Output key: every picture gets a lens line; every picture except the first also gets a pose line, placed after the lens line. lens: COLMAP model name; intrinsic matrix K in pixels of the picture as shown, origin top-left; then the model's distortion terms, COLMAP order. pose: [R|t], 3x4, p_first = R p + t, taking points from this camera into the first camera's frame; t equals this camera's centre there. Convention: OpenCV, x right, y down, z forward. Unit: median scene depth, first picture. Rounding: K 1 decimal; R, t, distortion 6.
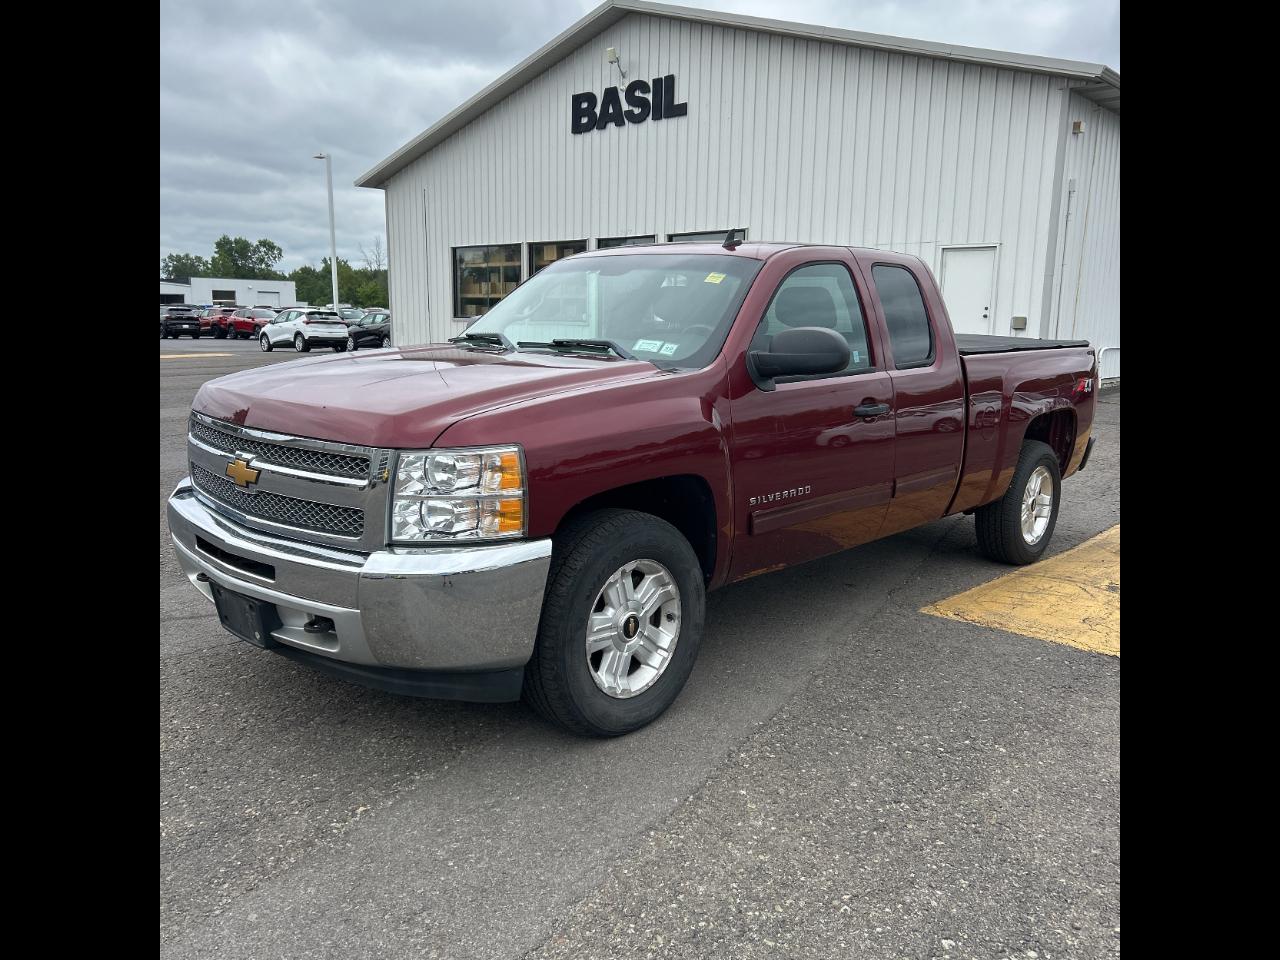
lens RADIAL K [[971.1, 0, 636.7], [0, 971.1, 479.7], [0, 0, 1]] dist [0.026921, -0.004831]
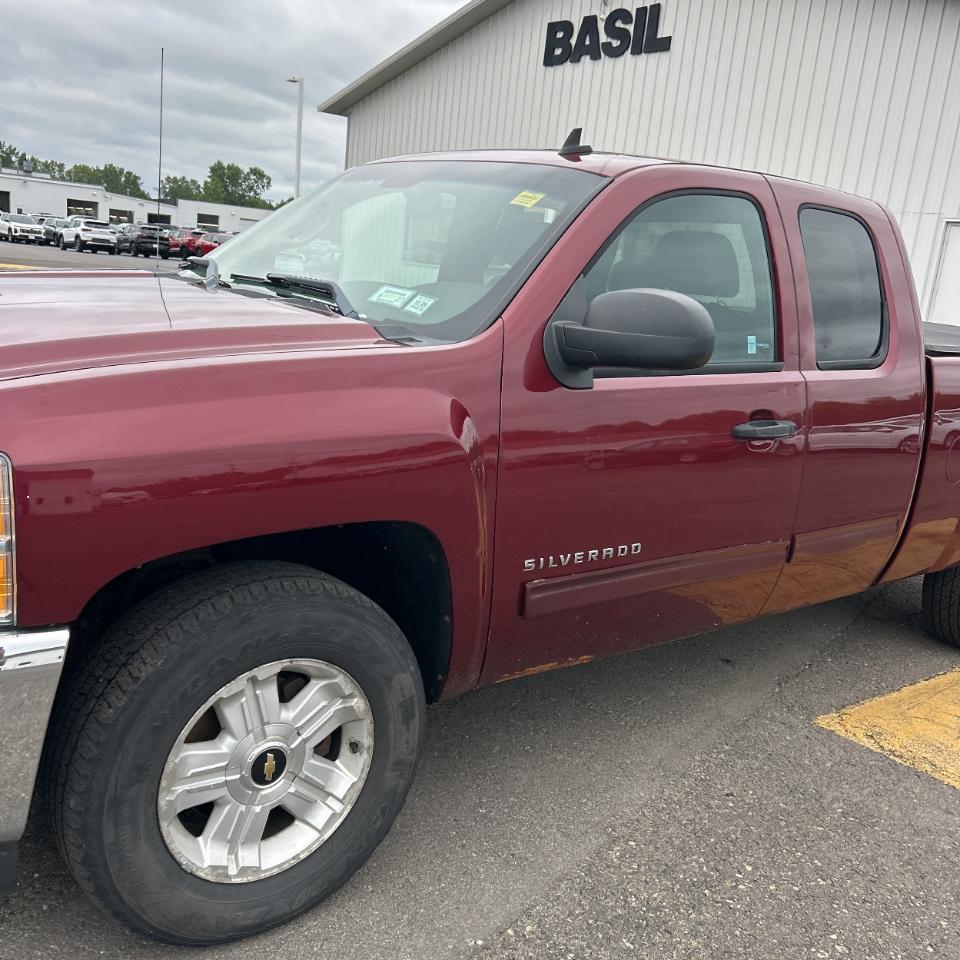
lens RADIAL K [[974.6, 0, 480.5], [0, 974.6, 488.3], [0, 0, 1]] dist [0.016451, 0.000000]
pose [[0.987166, 0.111529, -0.114297, 0.131778], [-0.105176, 0.992630, 0.060199, -0.051467], [0.120169, -0.047405, 0.991621, 0.330190]]
